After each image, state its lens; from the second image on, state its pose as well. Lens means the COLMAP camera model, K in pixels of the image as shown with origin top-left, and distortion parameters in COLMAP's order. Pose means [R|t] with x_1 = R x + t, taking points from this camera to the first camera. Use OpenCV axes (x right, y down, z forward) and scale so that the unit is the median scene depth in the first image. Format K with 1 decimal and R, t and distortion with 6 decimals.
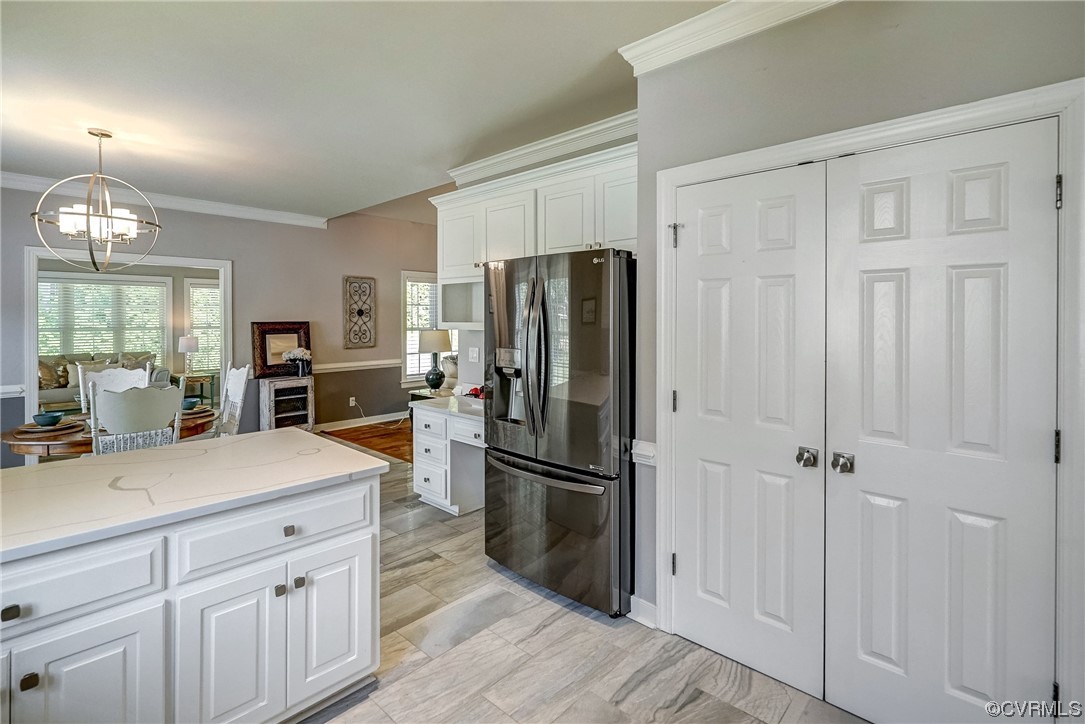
lens RADIAL K [[512.1, 0, 536.2], [0, 512.1, 317.6], [0, 0, 1]] dist [-0.001779, 0.000218]
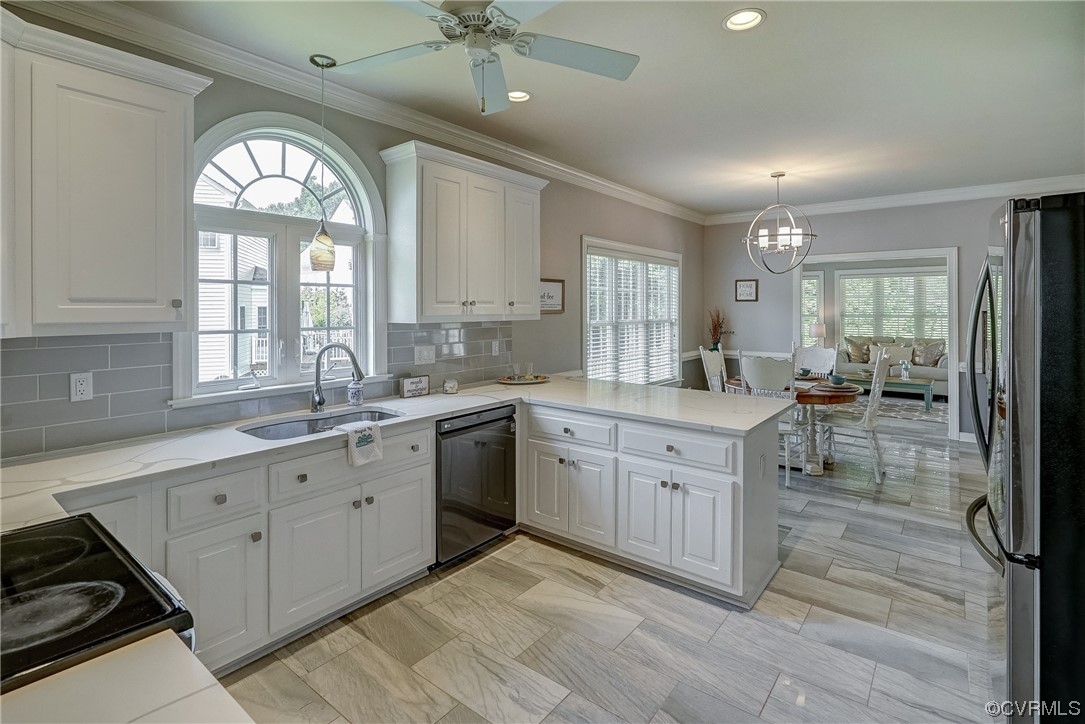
lens RADIAL K [[527.0, 0, 554.9], [0, 527.0, 310.6], [0, 0, 1]] dist [0.001036, 0.000129]
pose [[0.100693, 0.007586, -0.994889, 0.588626], [0.001672, 0.999968, 0.007794, -0.001428], [0.994916, -0.002448, 0.100677, 0.289610]]
